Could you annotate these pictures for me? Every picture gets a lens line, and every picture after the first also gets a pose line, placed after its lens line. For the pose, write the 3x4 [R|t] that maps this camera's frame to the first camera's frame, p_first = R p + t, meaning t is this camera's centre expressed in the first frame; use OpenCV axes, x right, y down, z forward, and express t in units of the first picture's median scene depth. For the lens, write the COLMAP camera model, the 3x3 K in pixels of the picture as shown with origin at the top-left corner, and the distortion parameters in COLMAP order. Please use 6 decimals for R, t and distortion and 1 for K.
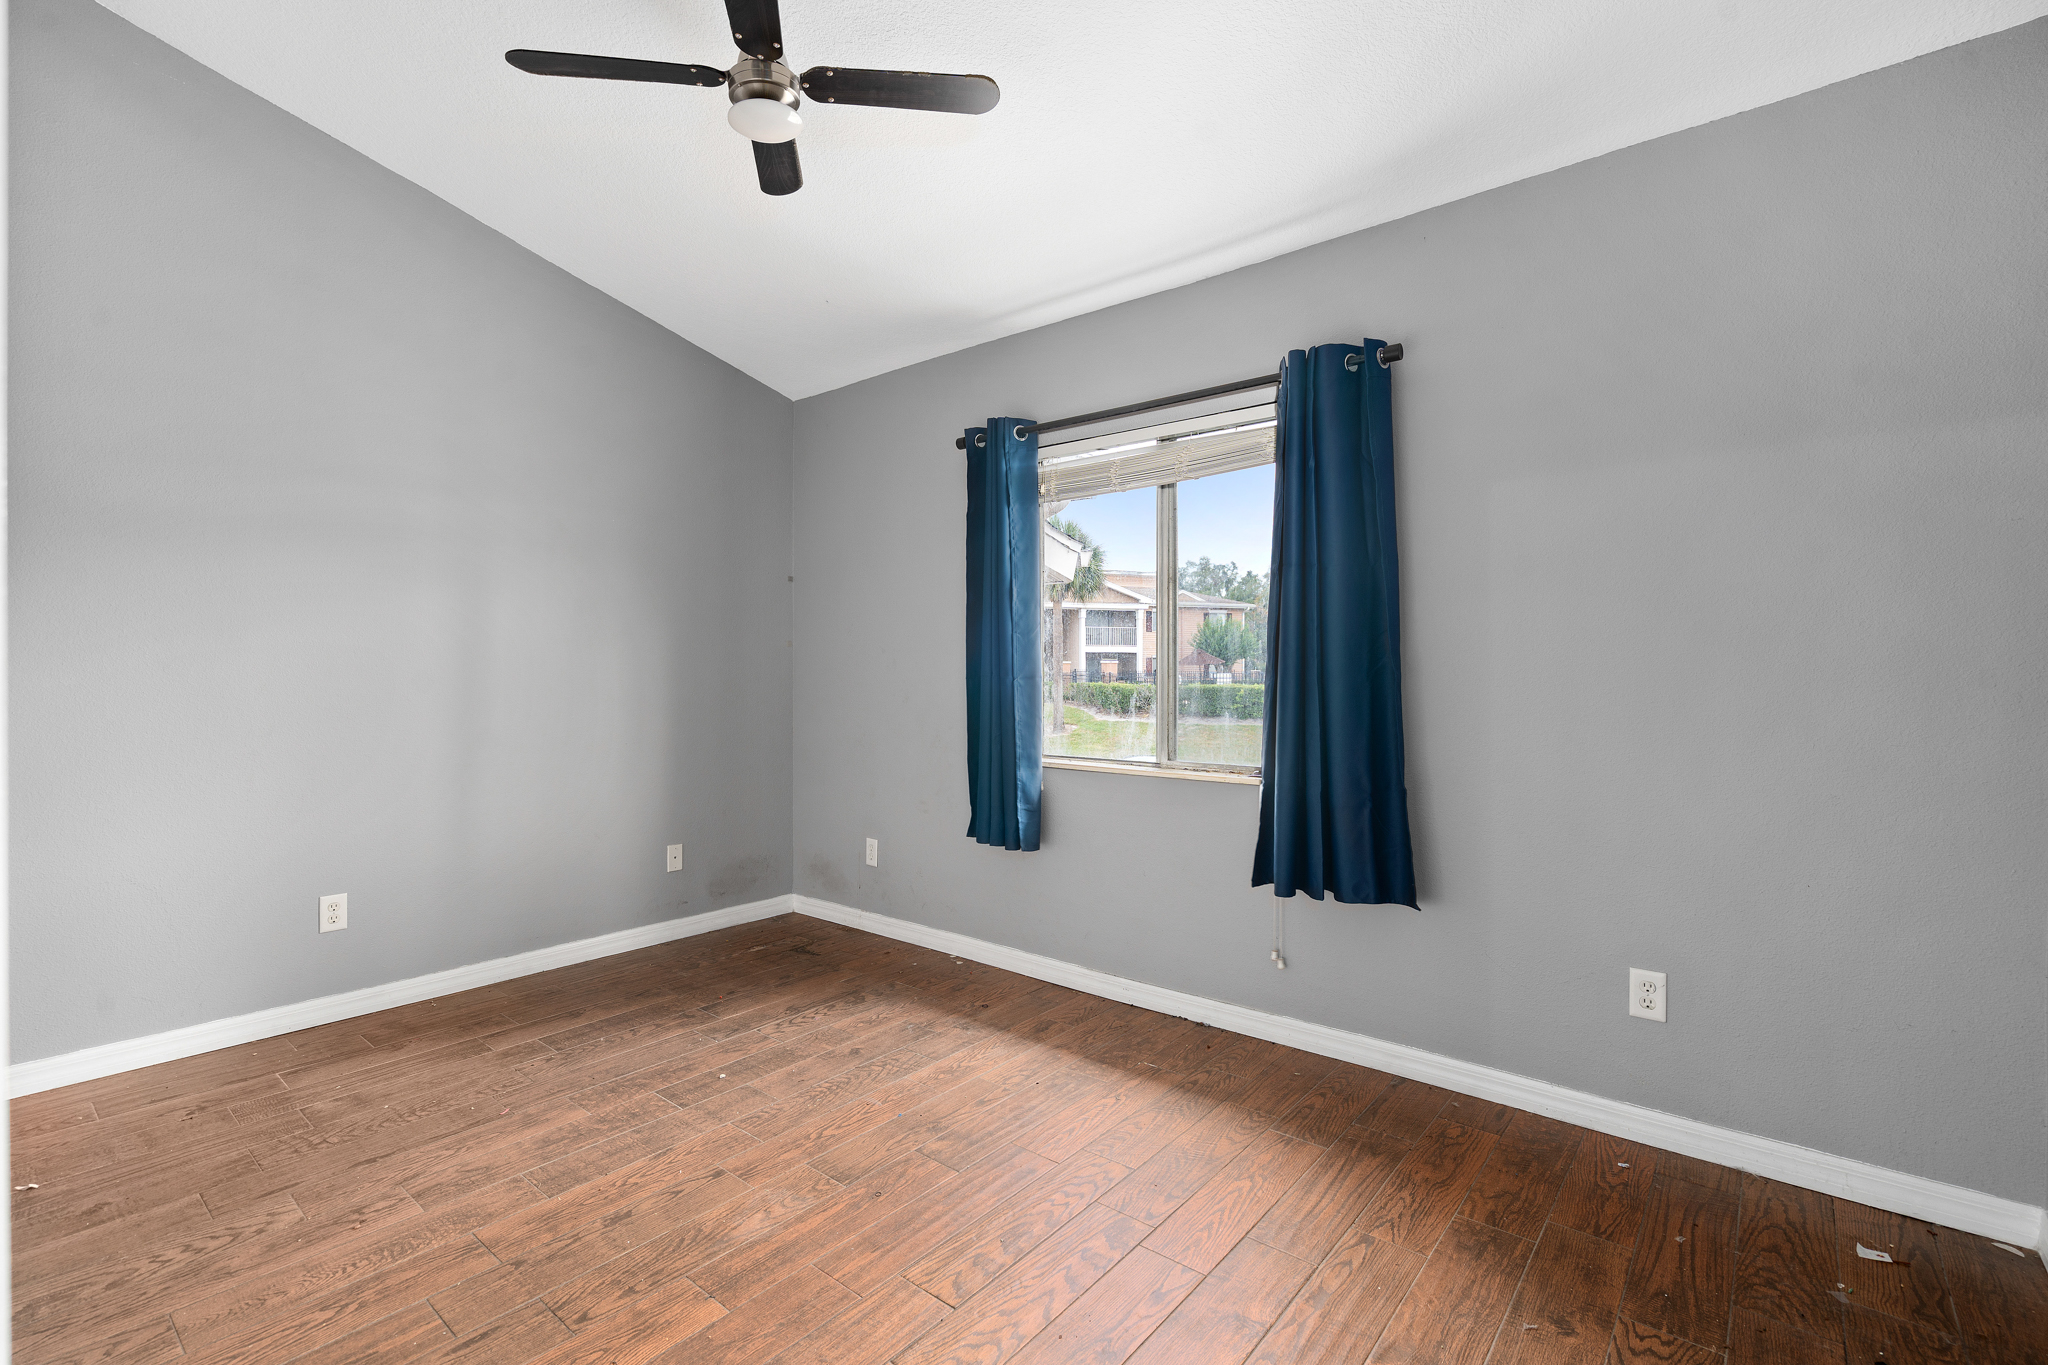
lens RADIAL K [[919.5, 0, 1024.0], [0, 919.5, 682.5], [0, 0, 1]] dist [-0.001568, 0.000324]
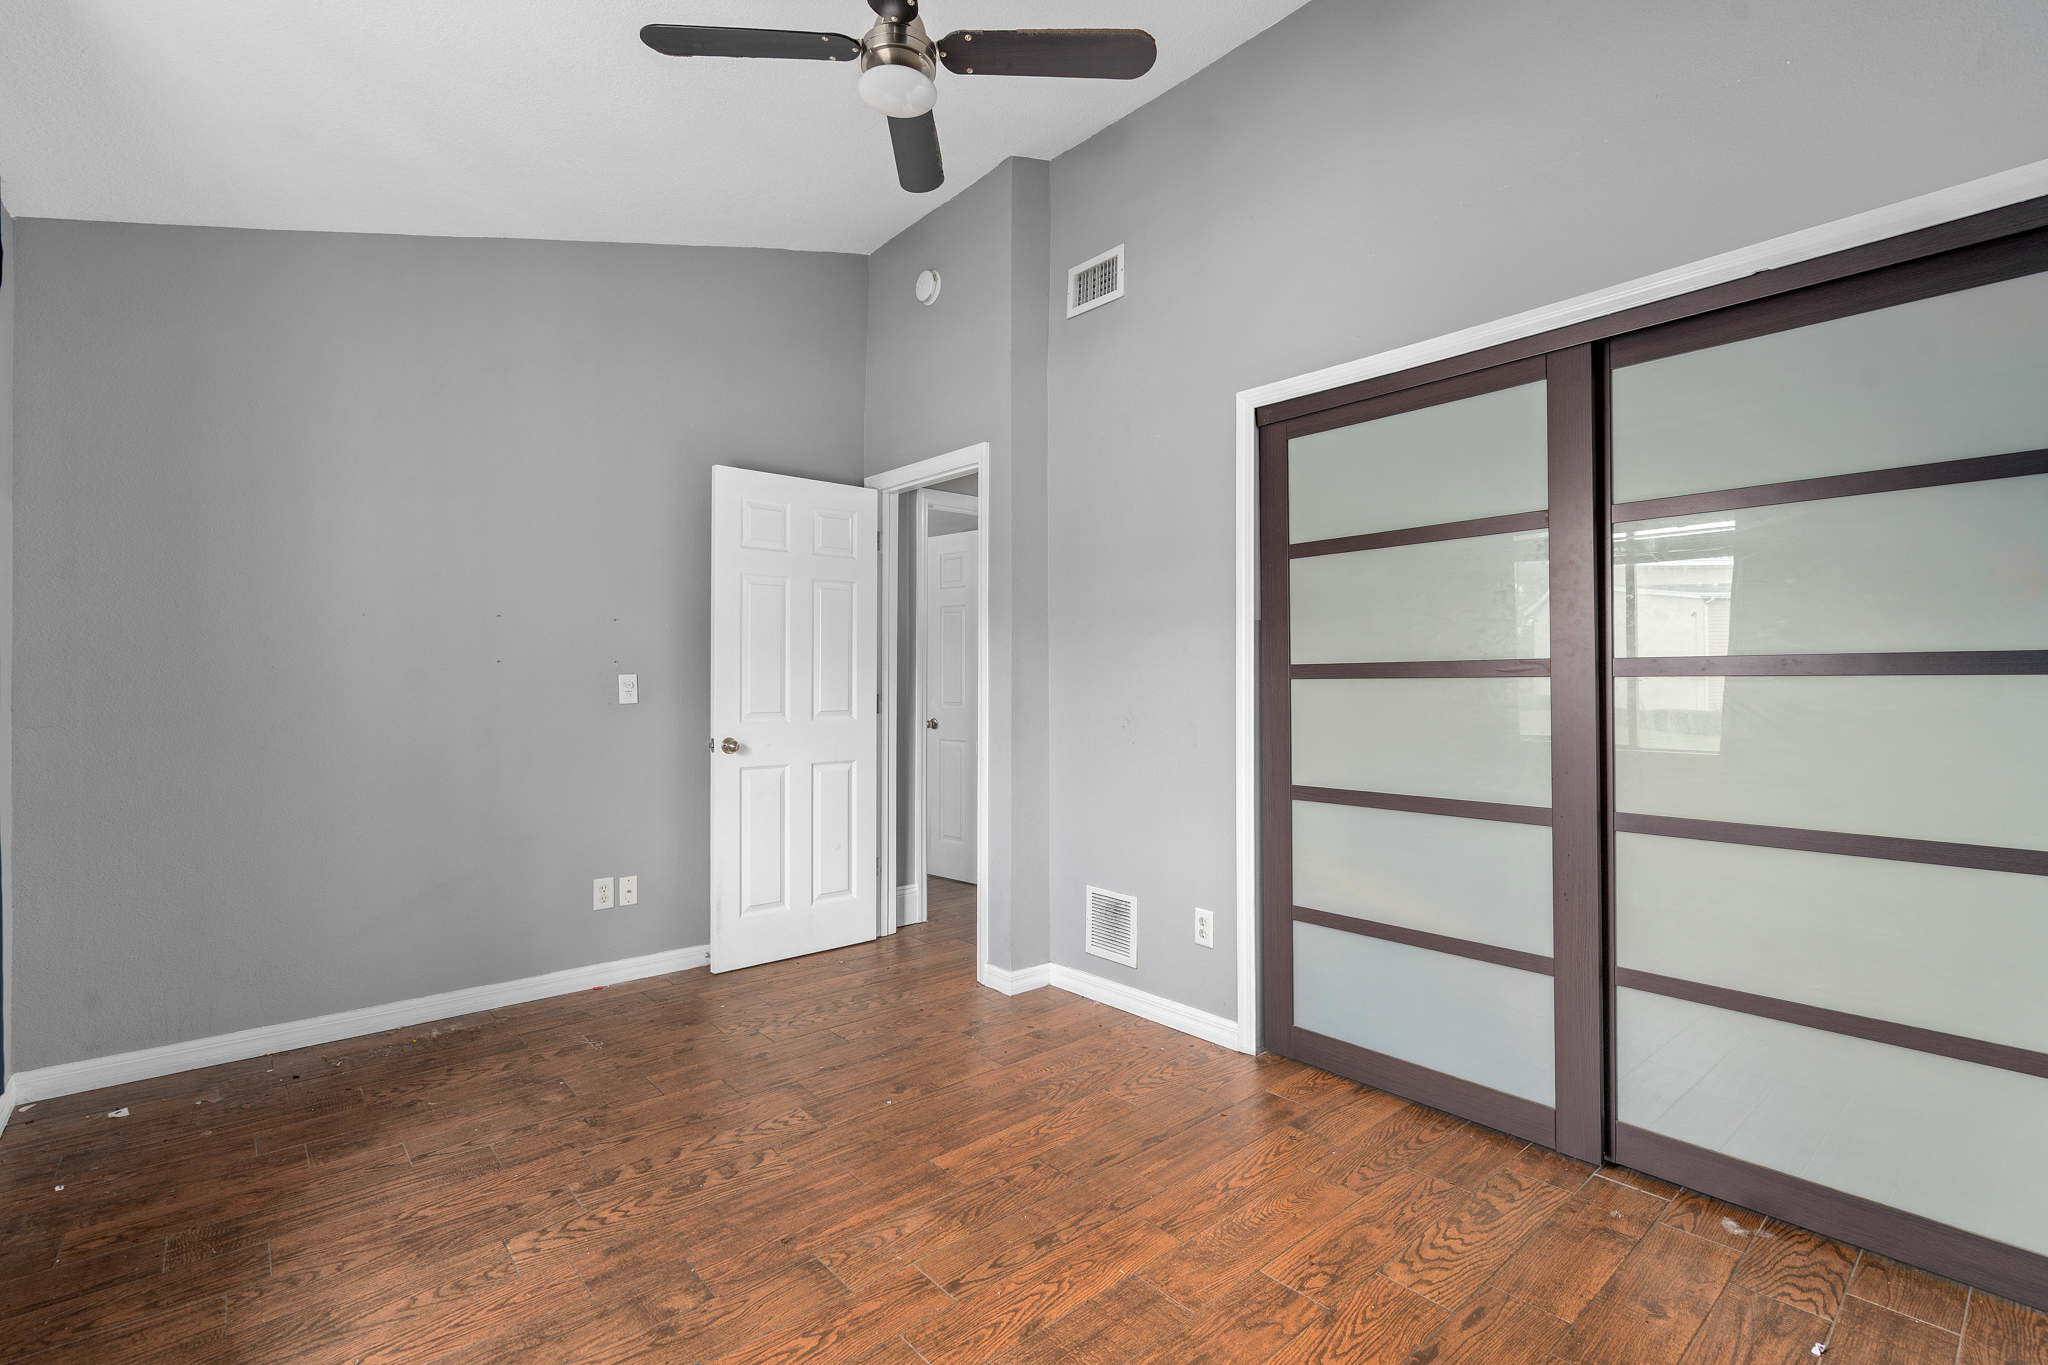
lens RADIAL K [[919.5, 0, 1024.0], [0, 919.5, 682.5], [0, 0, 1]] dist [-0.001568, 0.000324]
pose [[-0.986828, 0.002663, 0.161750, -0.587516], [0.005111, 0.999879, 0.014720, -0.029102], [-0.161691, 0.015353, -0.986722, 1.992890]]
